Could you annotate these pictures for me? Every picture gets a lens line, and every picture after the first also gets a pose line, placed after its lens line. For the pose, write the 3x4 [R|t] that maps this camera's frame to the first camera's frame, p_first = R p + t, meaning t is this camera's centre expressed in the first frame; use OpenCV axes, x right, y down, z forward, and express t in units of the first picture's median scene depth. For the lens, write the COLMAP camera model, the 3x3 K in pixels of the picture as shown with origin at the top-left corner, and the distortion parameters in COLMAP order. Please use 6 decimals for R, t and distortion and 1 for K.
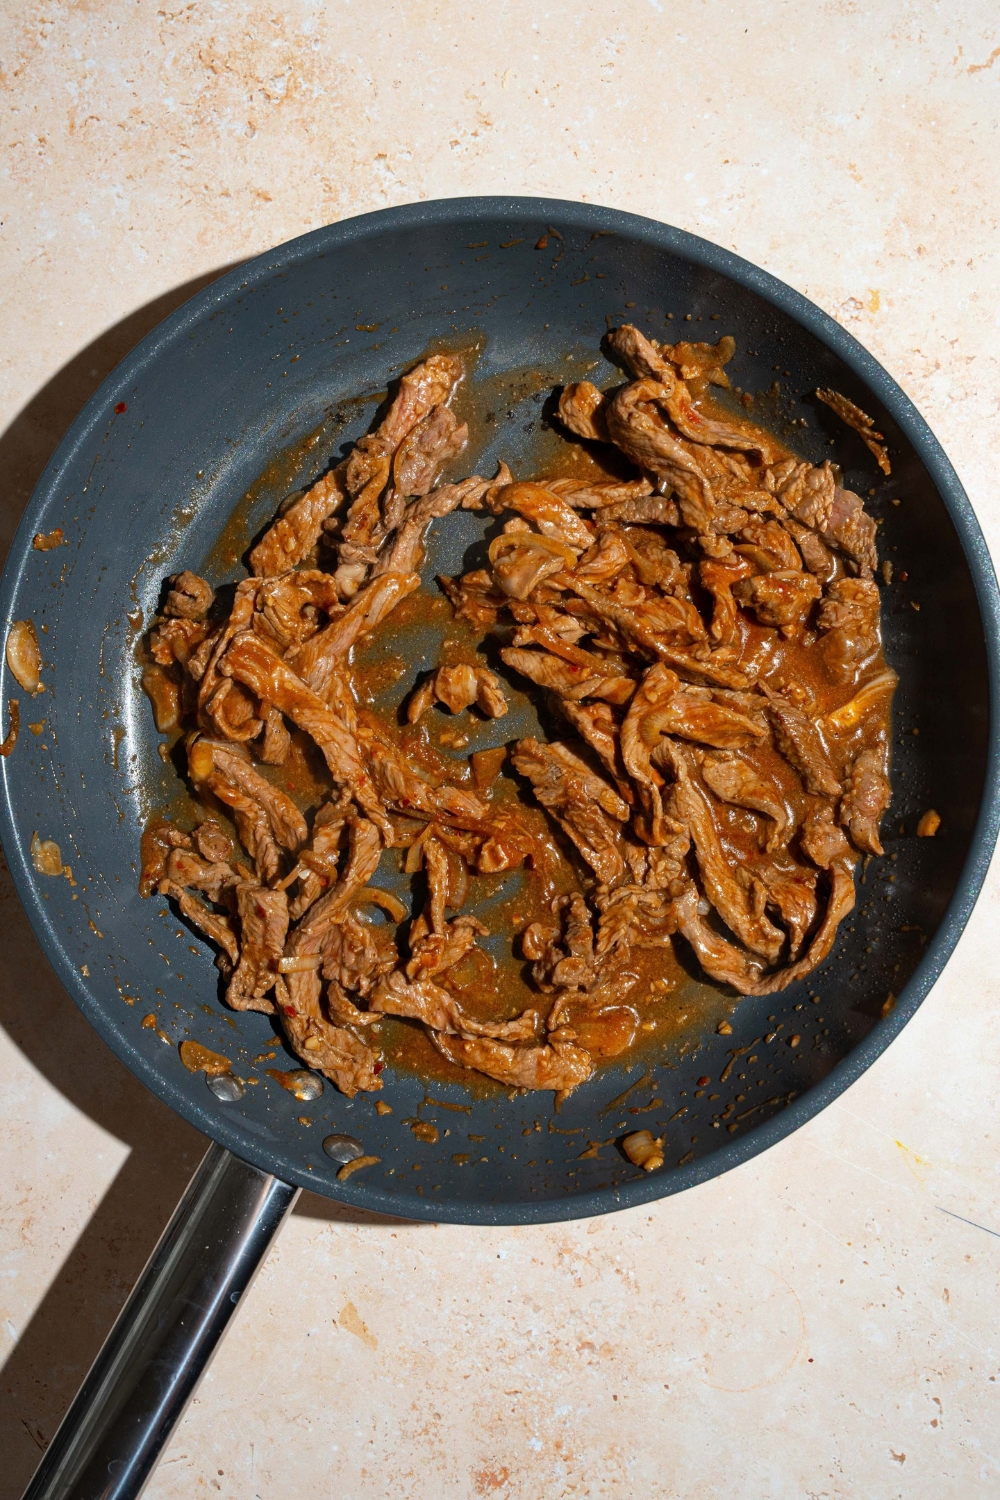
lens RADIAL K [[3022.0, 0, 501.8], [0, 3022.0, 749.0], [0, 0, 1]] dist [-0.146268, 0.000000]
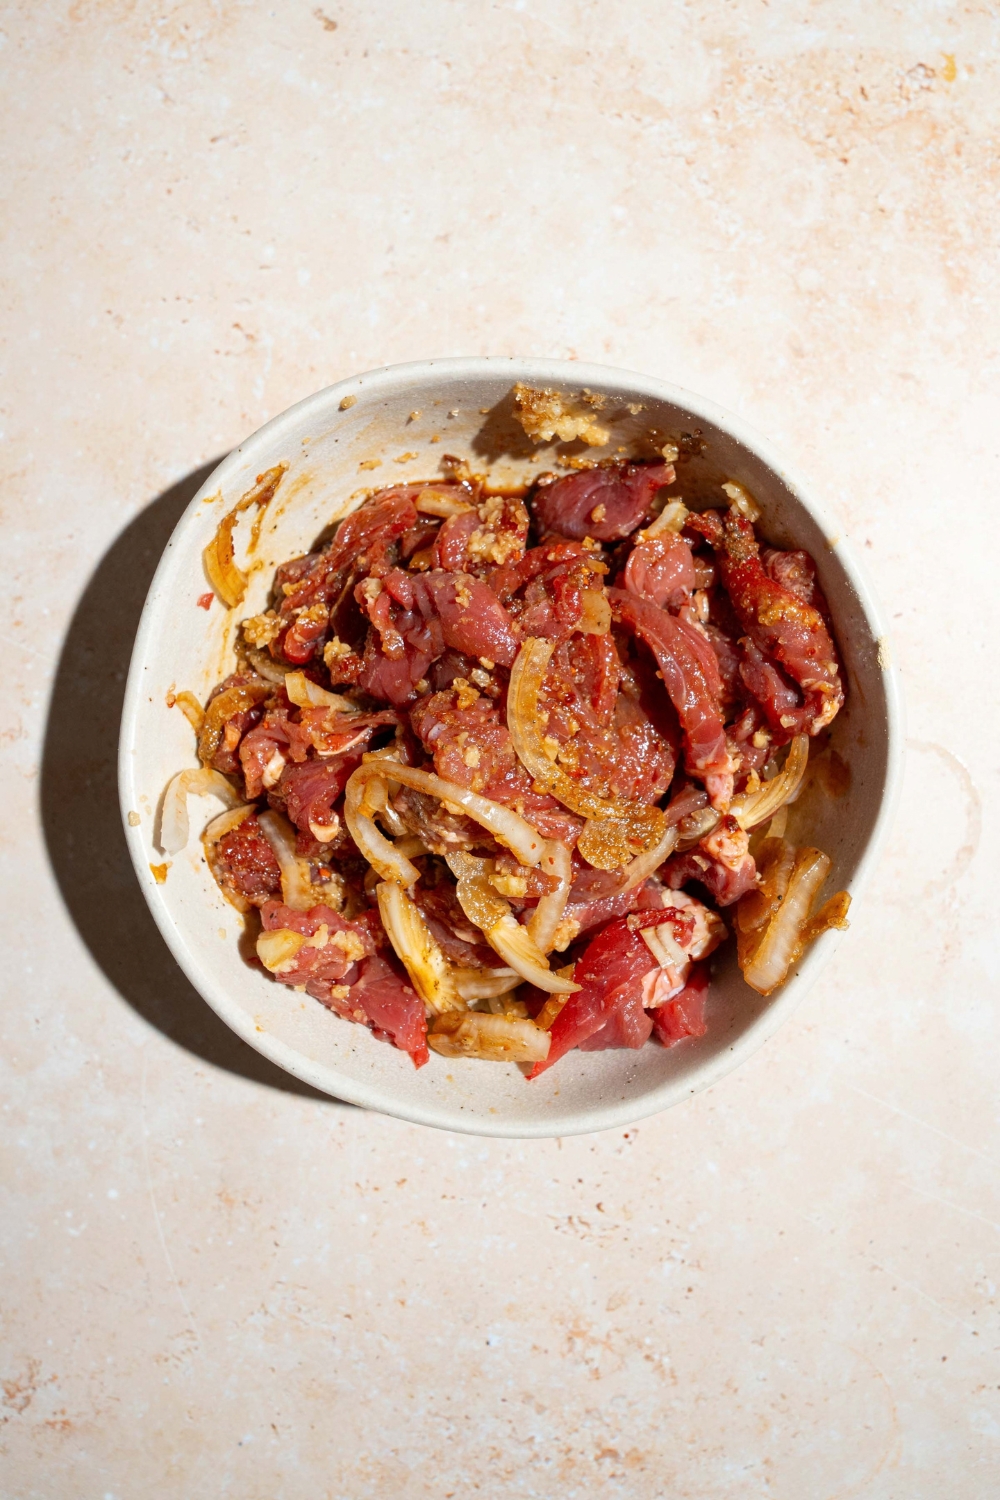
lens RADIAL K [[3022.0, 0, 452.9], [0, 3022.0, 724.6], [0, 0, 1]] dist [-0.146268, 0.000000]
pose [[0.999576, -0.024580, -0.015599, 0.005595], [0.024891, 0.999489, 0.020043, -0.000084], [0.015098, -0.020423, 0.999677, 0.253400]]
